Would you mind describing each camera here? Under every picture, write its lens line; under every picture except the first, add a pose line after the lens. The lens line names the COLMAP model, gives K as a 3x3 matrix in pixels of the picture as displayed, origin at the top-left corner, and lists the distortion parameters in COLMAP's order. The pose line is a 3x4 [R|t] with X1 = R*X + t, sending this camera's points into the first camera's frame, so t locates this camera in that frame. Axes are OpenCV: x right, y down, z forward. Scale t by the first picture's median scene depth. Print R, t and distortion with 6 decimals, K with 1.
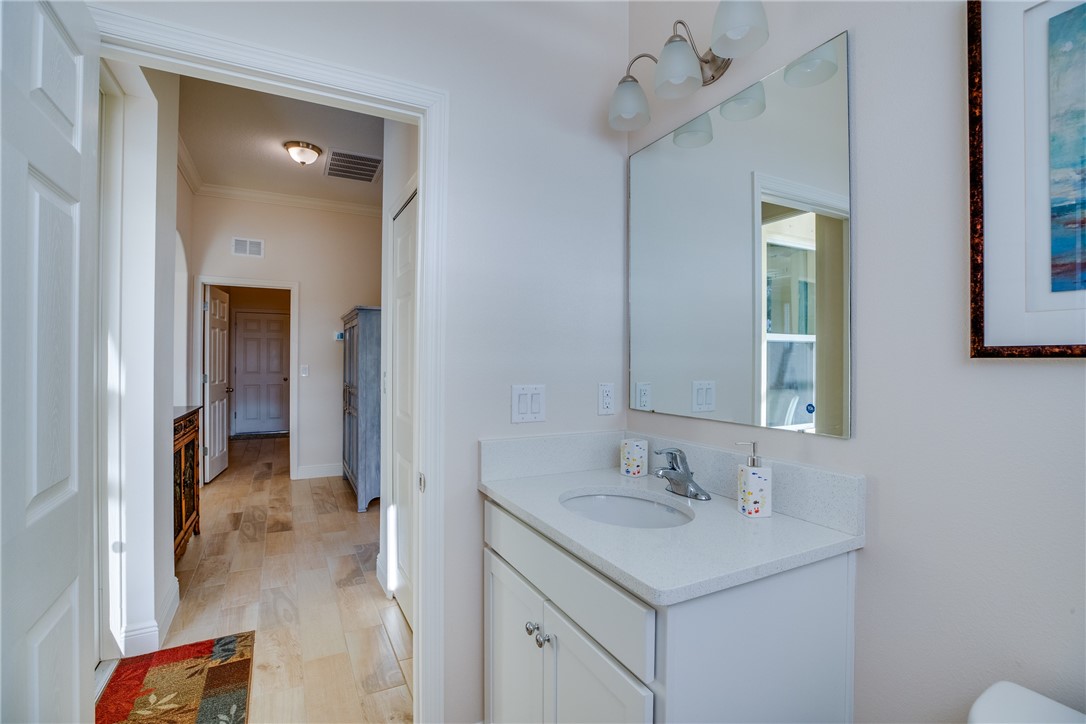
lens RADIAL K [[502.2, 0, 542.9], [0, 502.2, 358.7], [0, 0, 1]] dist [-0.003581, -0.000585]
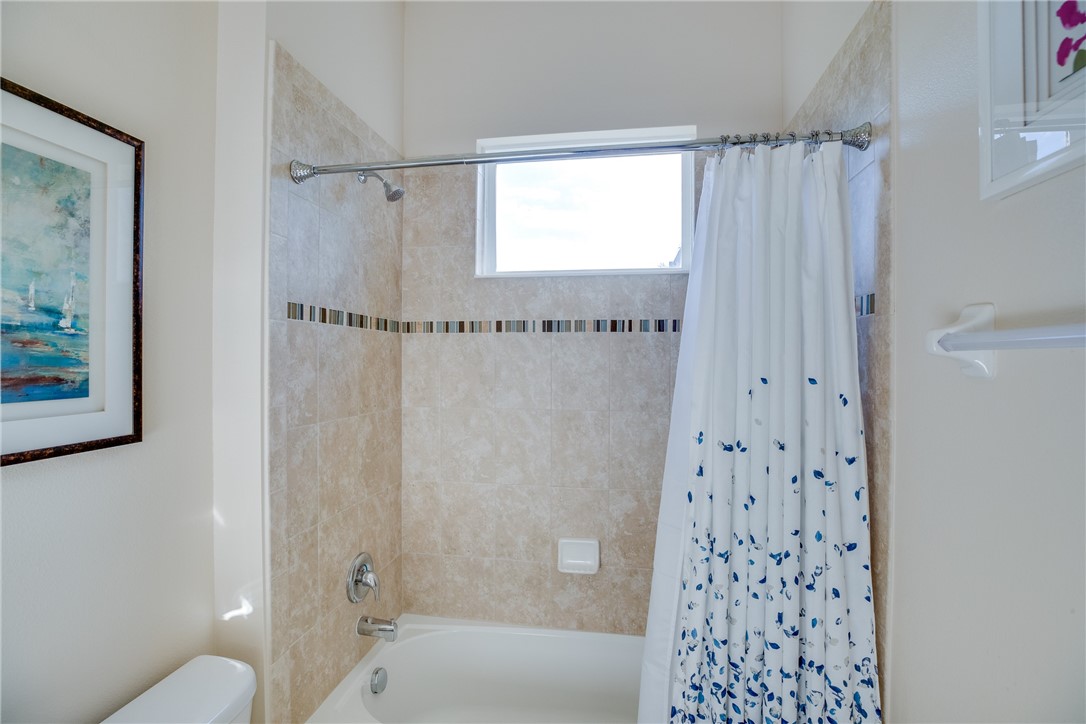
lens RADIAL K [[502.2, 0, 544.3], [0, 502.2, 361.0], [0, 0, 1]] dist [-0.003581, -0.000585]
pose [[-0.804010, -0.003622, 0.594604, -0.539142], [-0.006702, 0.999973, -0.002970, -0.232474], [-0.594577, -0.006373, -0.804013, 1.188676]]
